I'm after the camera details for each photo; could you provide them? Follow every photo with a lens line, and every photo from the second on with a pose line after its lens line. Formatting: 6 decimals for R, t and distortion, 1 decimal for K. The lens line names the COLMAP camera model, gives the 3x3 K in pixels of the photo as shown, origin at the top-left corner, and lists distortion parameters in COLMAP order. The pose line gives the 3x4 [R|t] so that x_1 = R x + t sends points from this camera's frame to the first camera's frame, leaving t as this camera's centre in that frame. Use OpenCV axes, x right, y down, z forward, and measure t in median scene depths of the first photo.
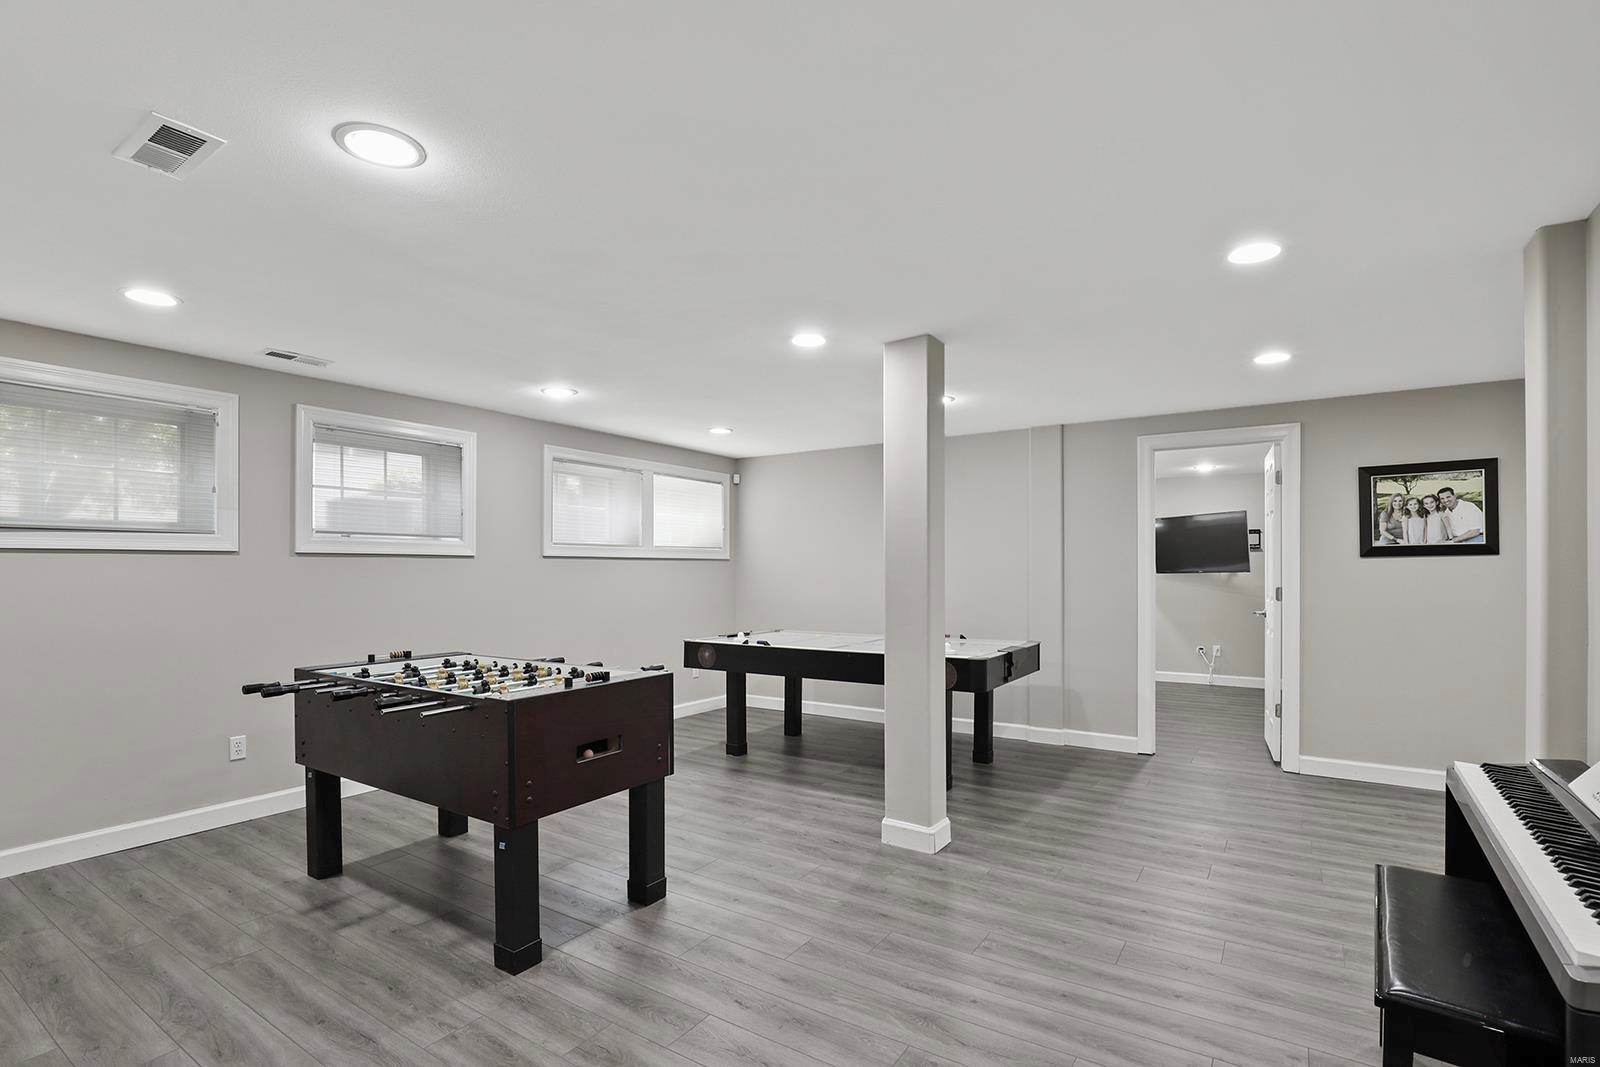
lens RADIAL K [[737.7, 0, 857.2], [0, 737.7, 571.8], [0, 0, 1]] dist [-0.003962, -0.000189]
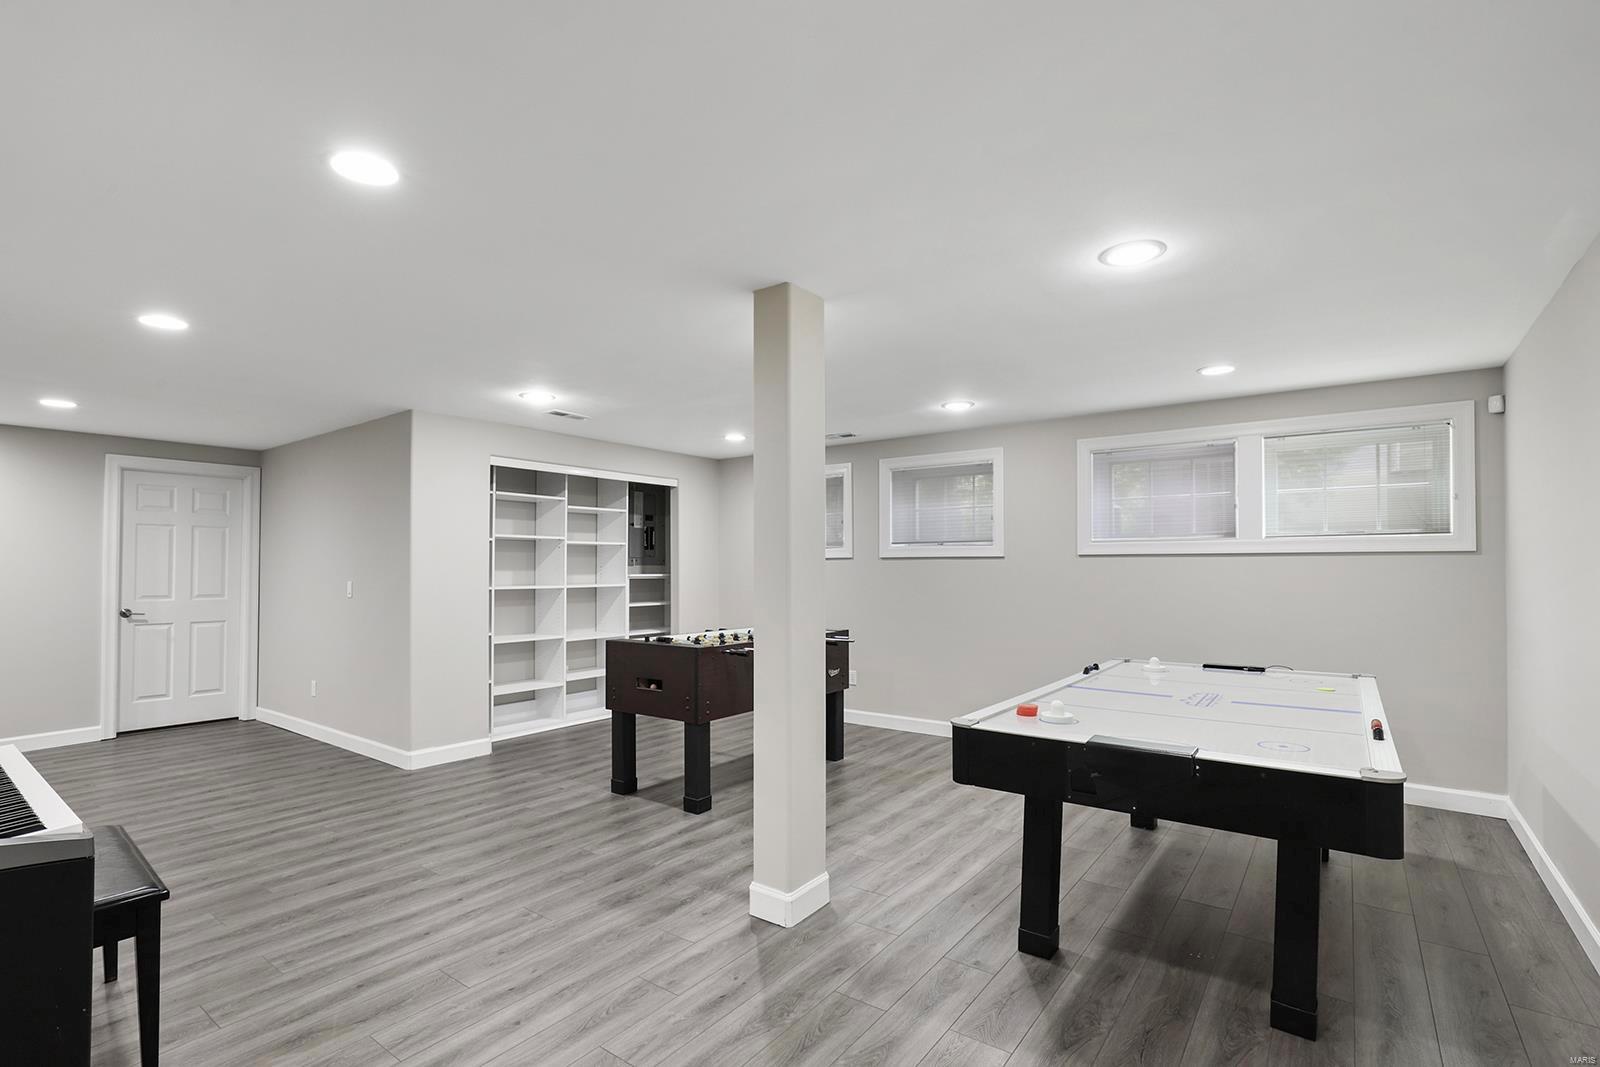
lens RADIAL K [[737.7, 0, 769.5], [0, 737.7, 557.9], [0, 0, 1]] dist [-0.003962, -0.000189]
pose [[-0.097307, -0.016329, -0.995120, 1.021241], [-0.003717, 0.999864, -0.016043, -0.001522], [0.995247, 0.002138, -0.097354, 1.211070]]
